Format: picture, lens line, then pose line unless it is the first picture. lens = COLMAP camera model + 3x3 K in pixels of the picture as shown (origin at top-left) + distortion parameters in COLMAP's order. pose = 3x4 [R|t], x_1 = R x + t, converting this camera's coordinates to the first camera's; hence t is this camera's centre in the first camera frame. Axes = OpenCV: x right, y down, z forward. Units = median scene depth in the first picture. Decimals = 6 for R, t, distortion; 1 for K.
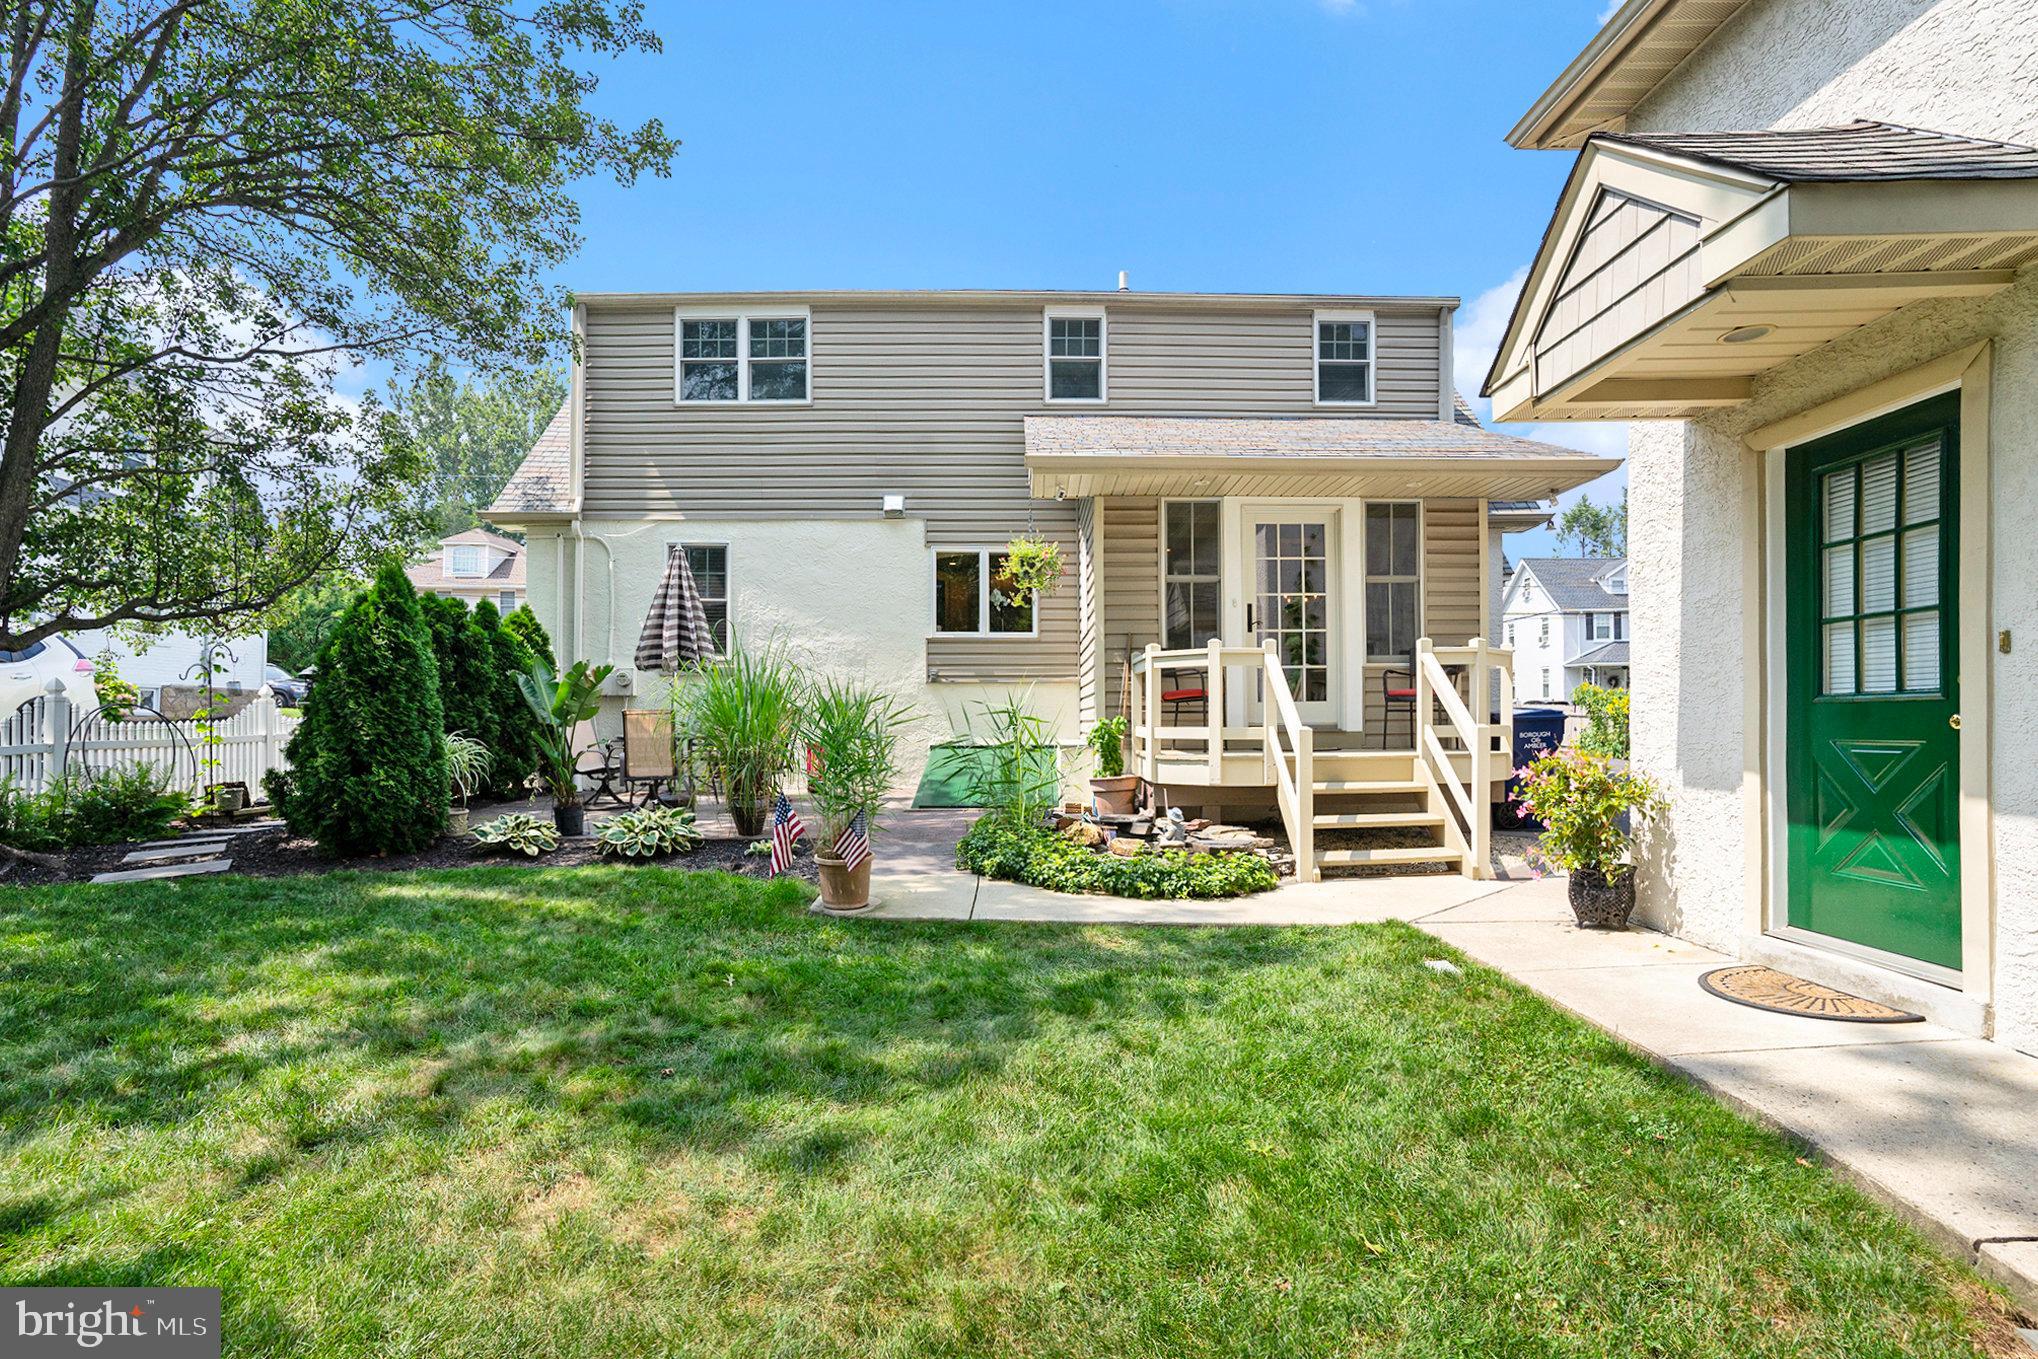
lens RADIAL K [[1068.3, 0, 934.8], [0, 1068.3, 665.5], [0, 0, 1]] dist [-0.064233, 0.030015]
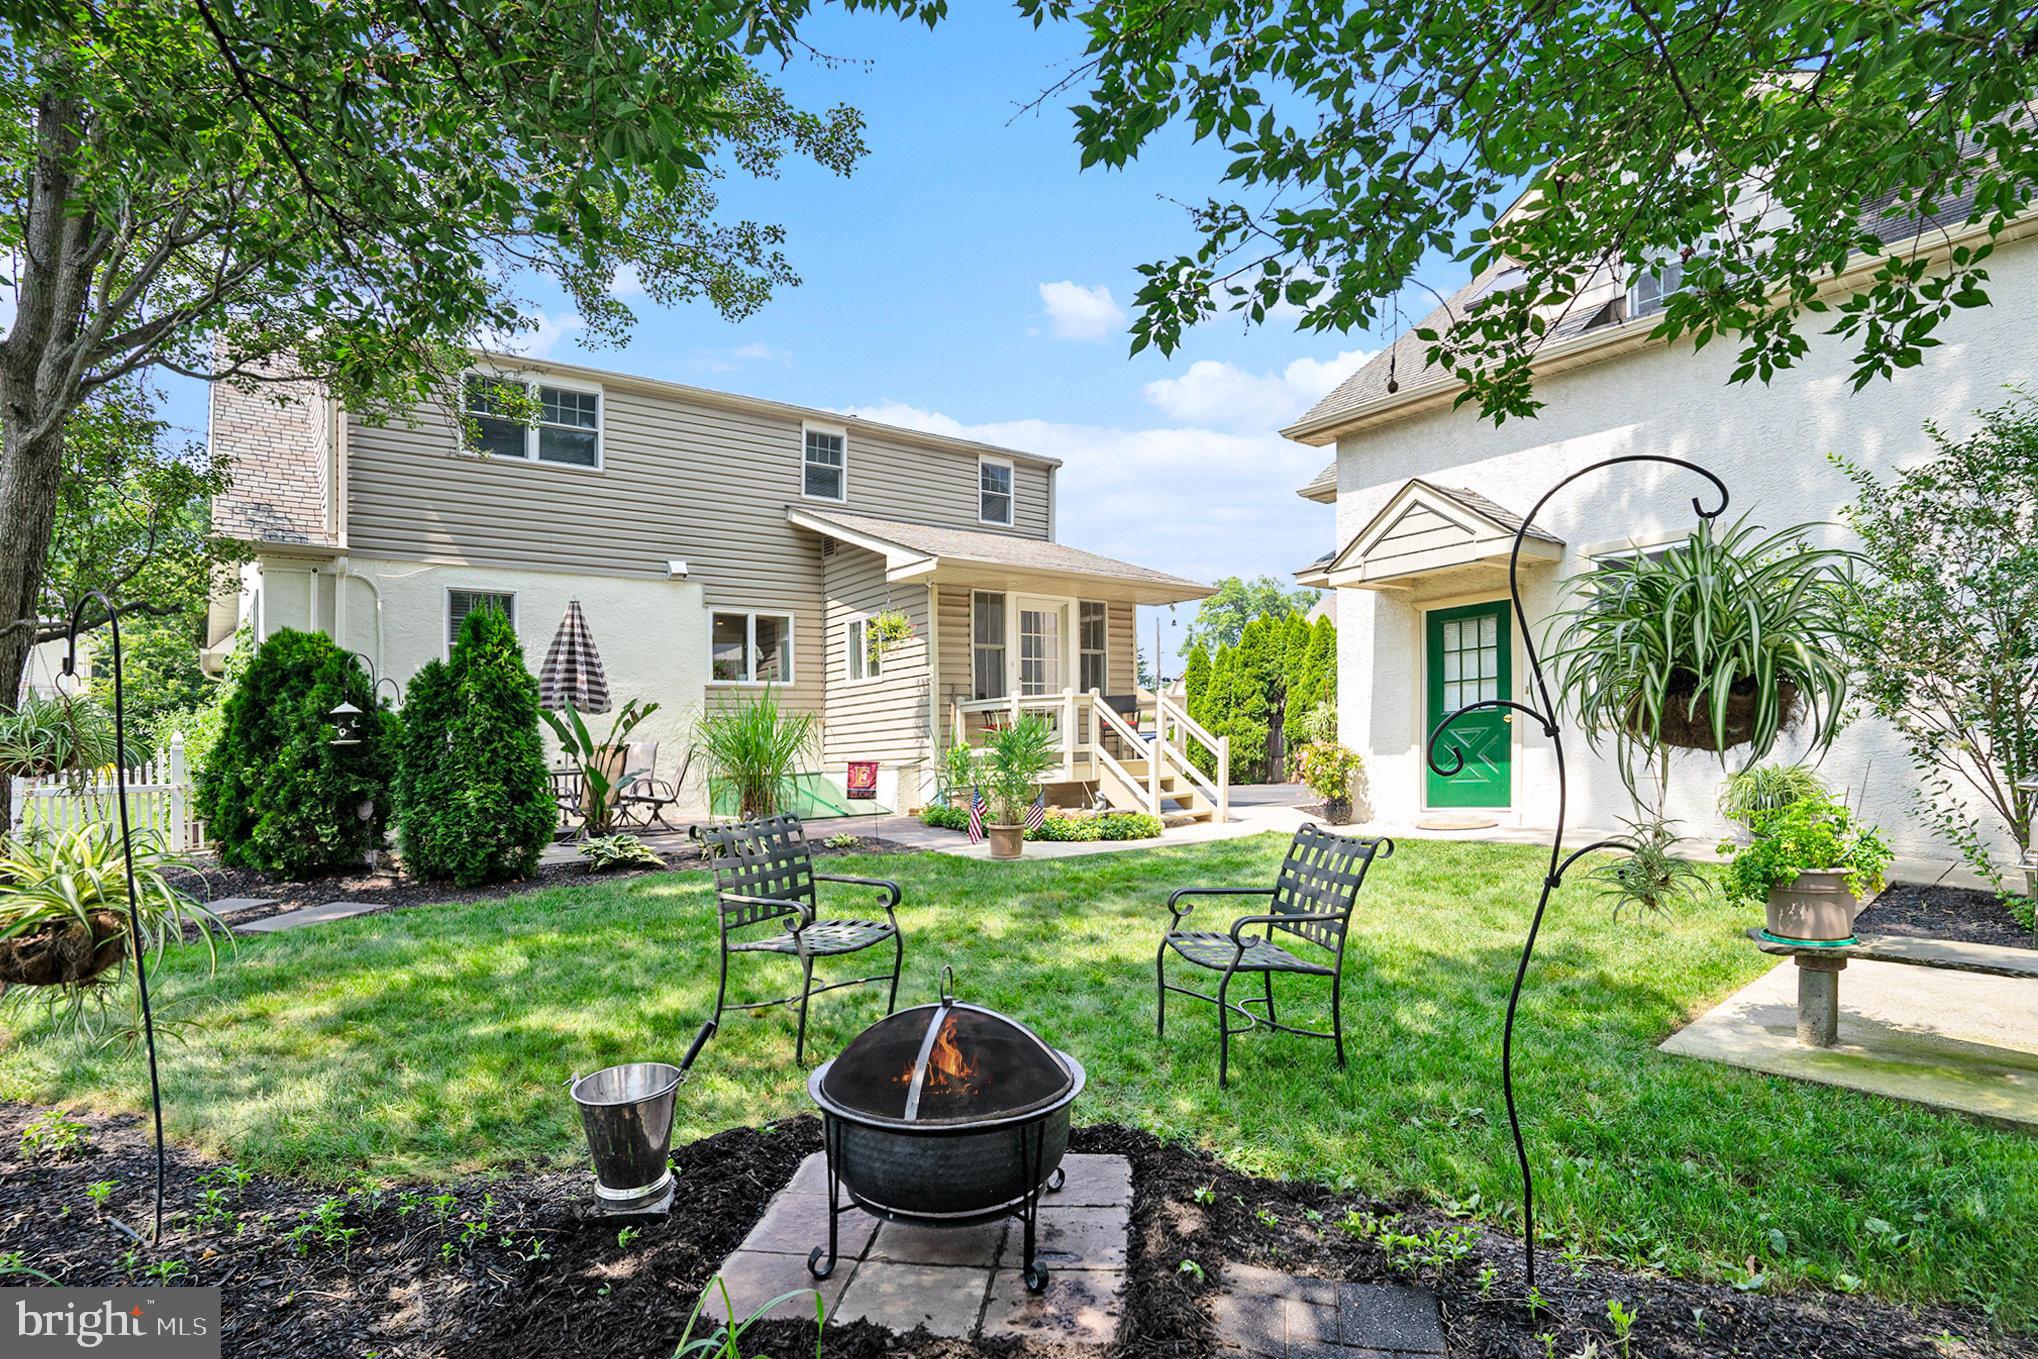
lens RADIAL K [[1068.3, 0, 934.8], [0, 1068.3, 665.5], [0, 0, 1]] dist [-0.064233, 0.030015]
pose [[0.803286, 0.025894, 0.595031, -0.523026], [0.003690, 0.998819, -0.048446, 0.010635], [-0.595582, 0.041112, 0.802242, -0.087057]]
